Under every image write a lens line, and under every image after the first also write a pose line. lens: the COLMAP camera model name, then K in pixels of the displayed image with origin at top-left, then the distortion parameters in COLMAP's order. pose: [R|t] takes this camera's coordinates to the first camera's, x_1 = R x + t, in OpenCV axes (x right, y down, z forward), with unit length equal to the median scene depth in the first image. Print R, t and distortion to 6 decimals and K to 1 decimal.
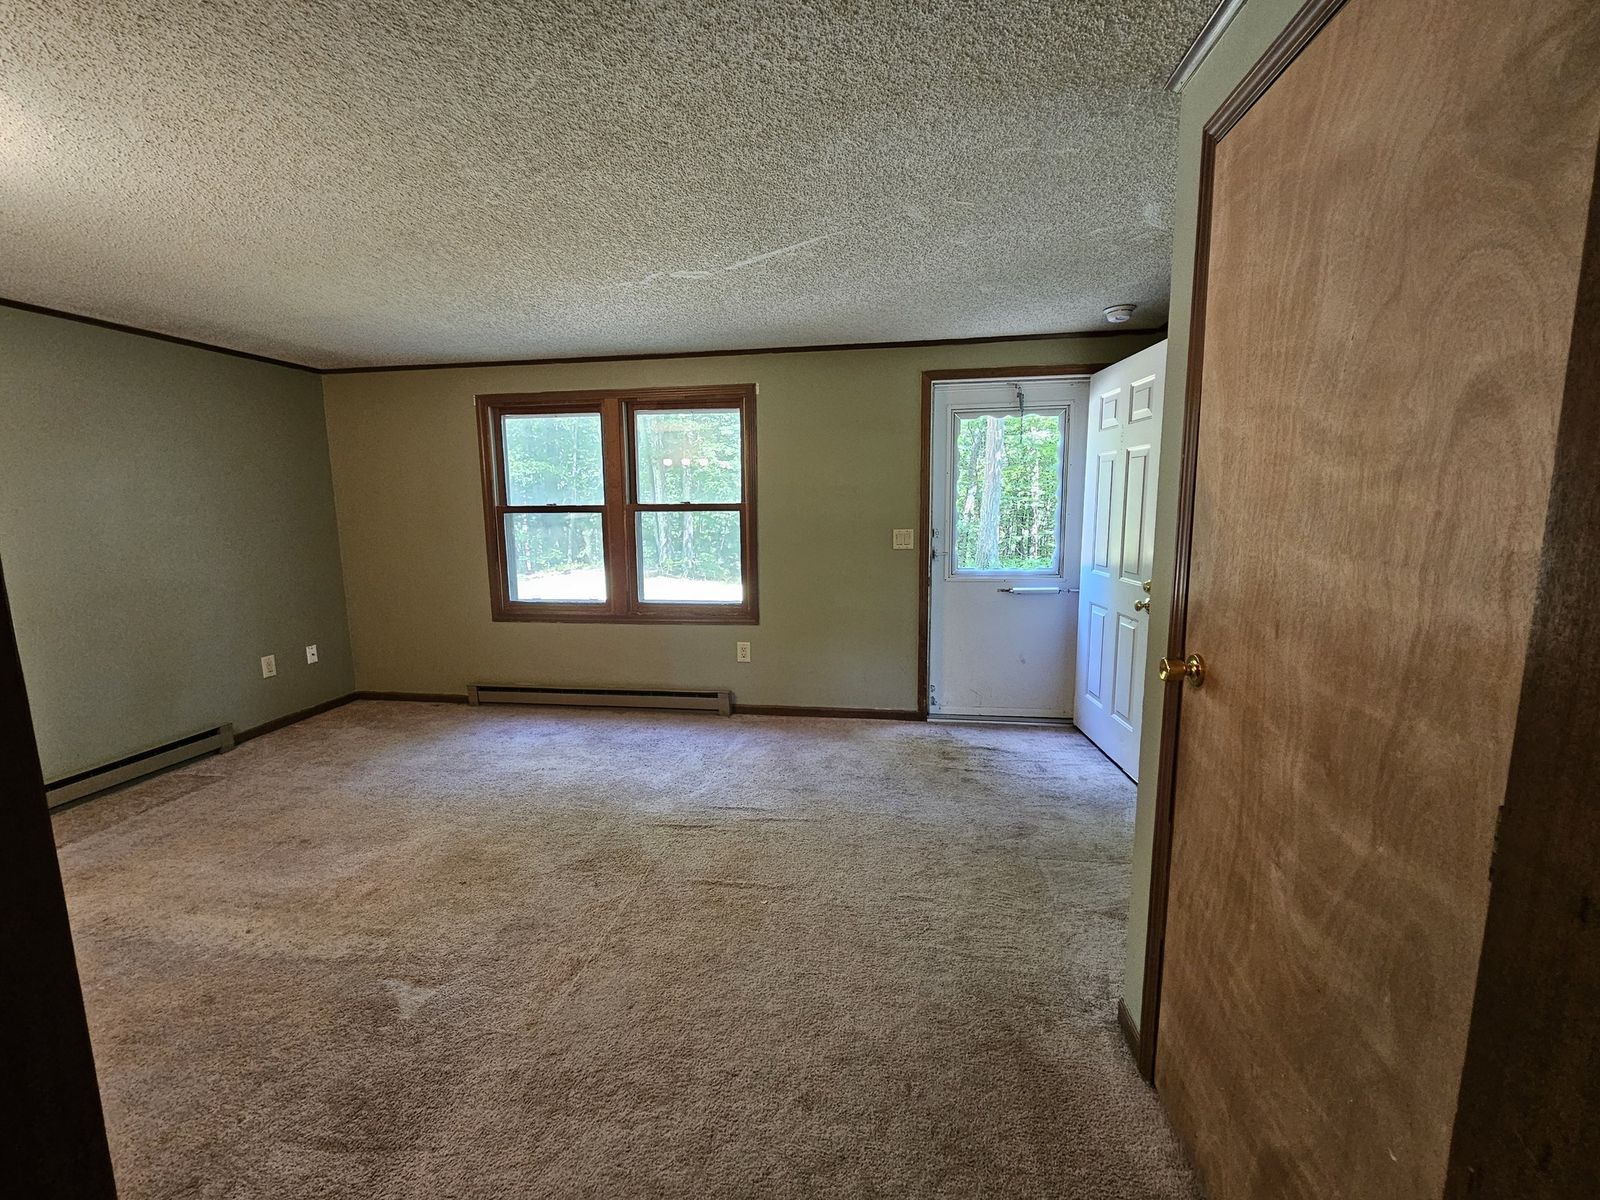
lens RADIAL K [[654.5, 0, 798.2], [0, 654.5, 602.1], [0, 0, 1]] dist [0.001893, -0.000201]
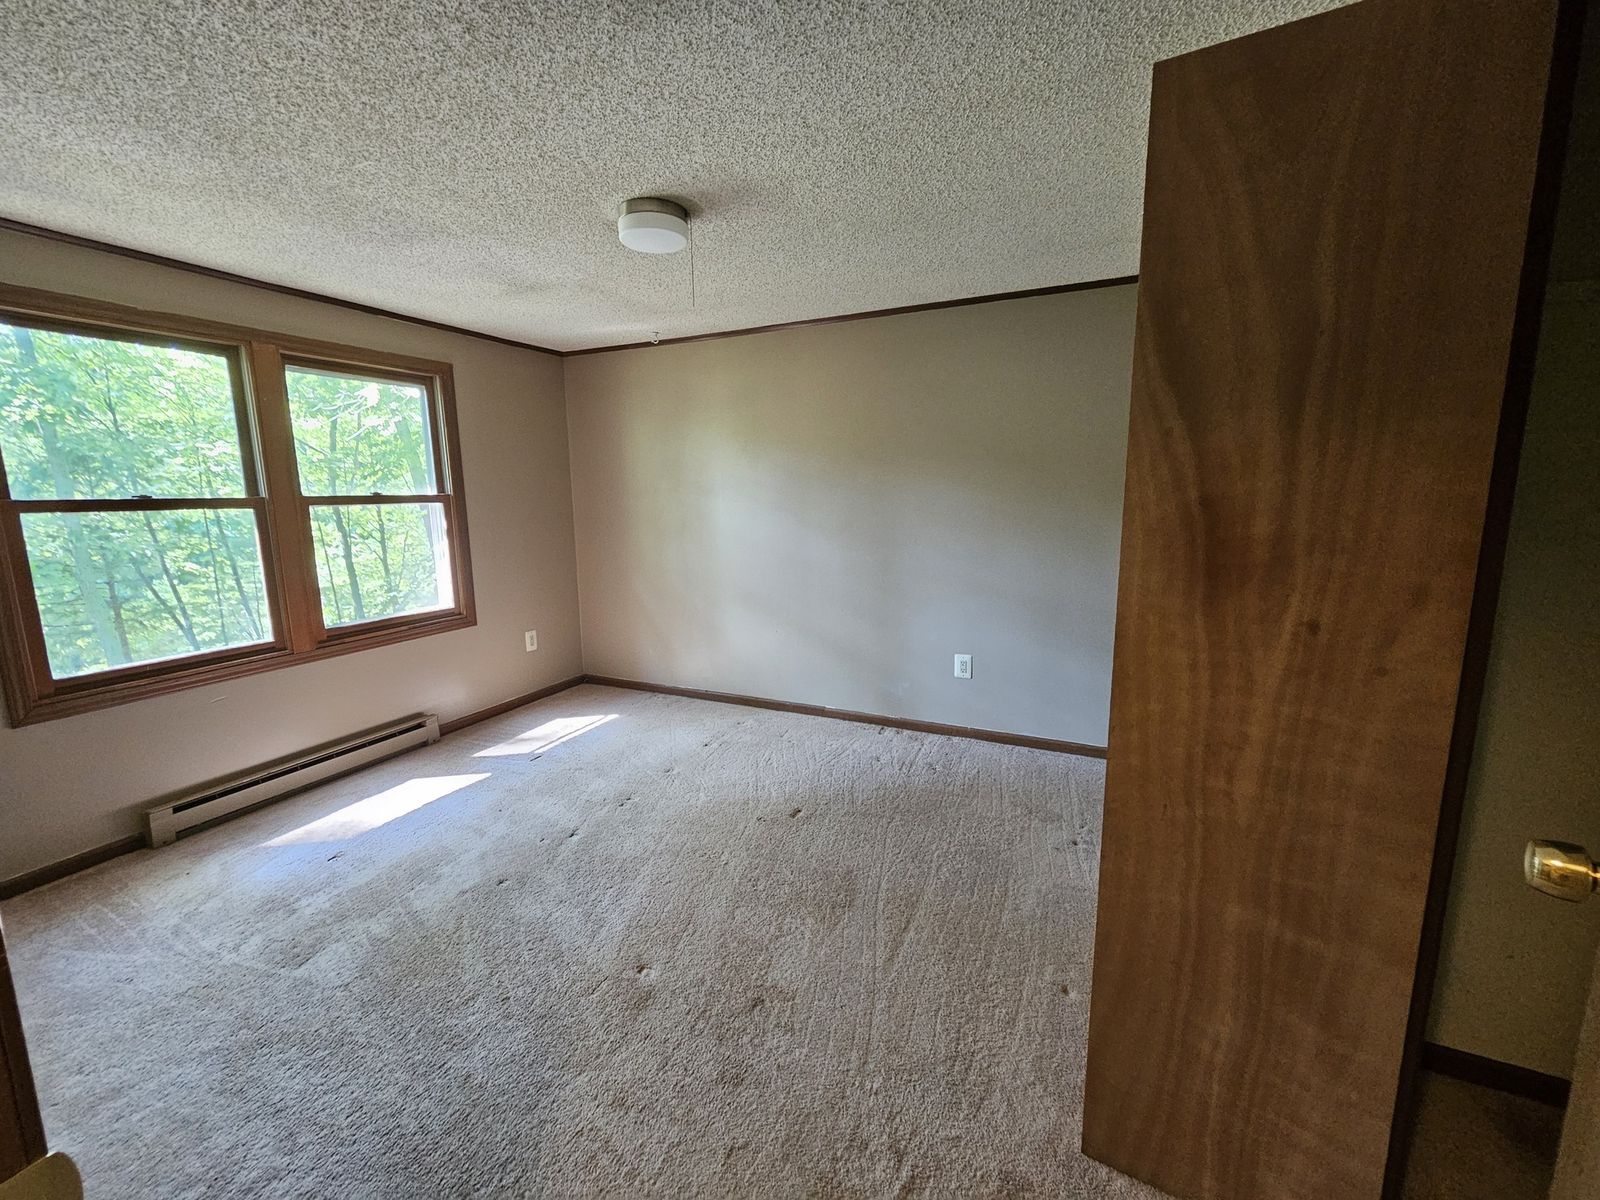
lens RADIAL K [[654.5, 0, 796.6], [0, 654.5, 600.7], [0, 0, 1]] dist [0.001893, -0.000201]
pose [[0.309744, -0.149314, 0.939023, -0.781353], [0.150980, 0.982786, 0.106470, -0.030109], [-0.938756, 0.108795, 0.326956, 0.266056]]
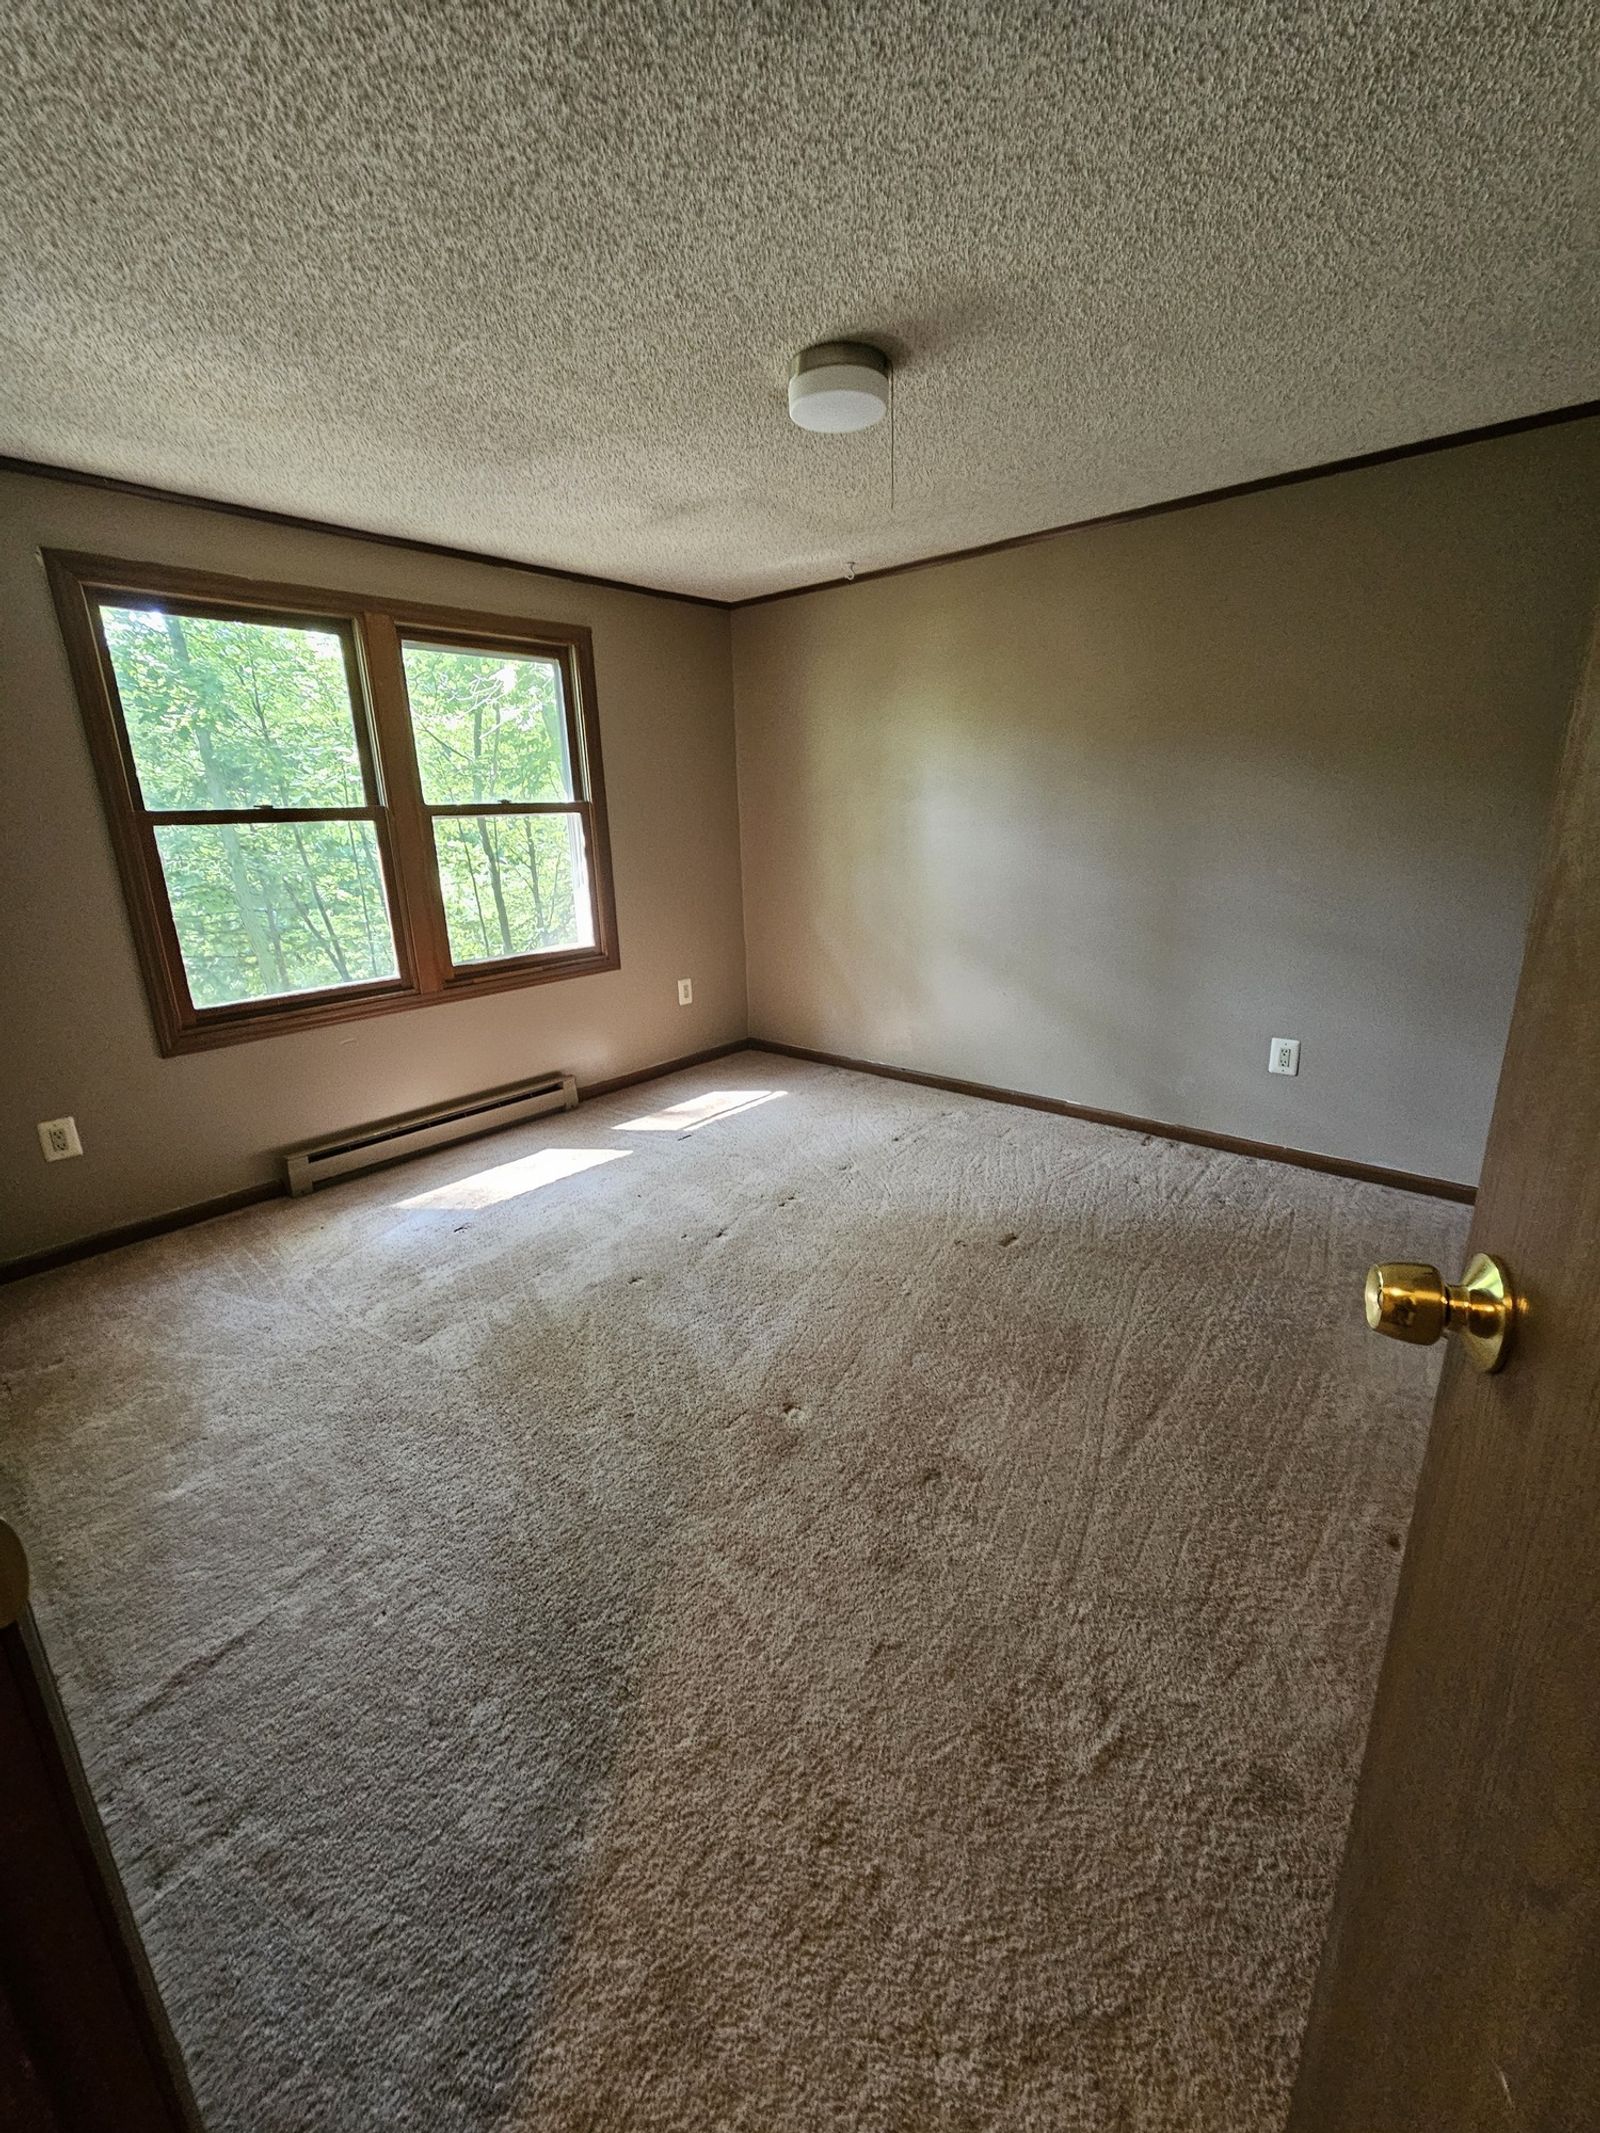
lens RADIAL K [[872.6, 0, 806.6], [0, 872.6, 1057.9], [0, 0, 1]] dist [0.001893, -0.000201]
pose [[0.550265, -0.234800, 0.801297, -0.758833], [0.144439, 0.971949, 0.185616, -0.021098], [-0.822402, 0.013600, 0.568744, 0.259494]]
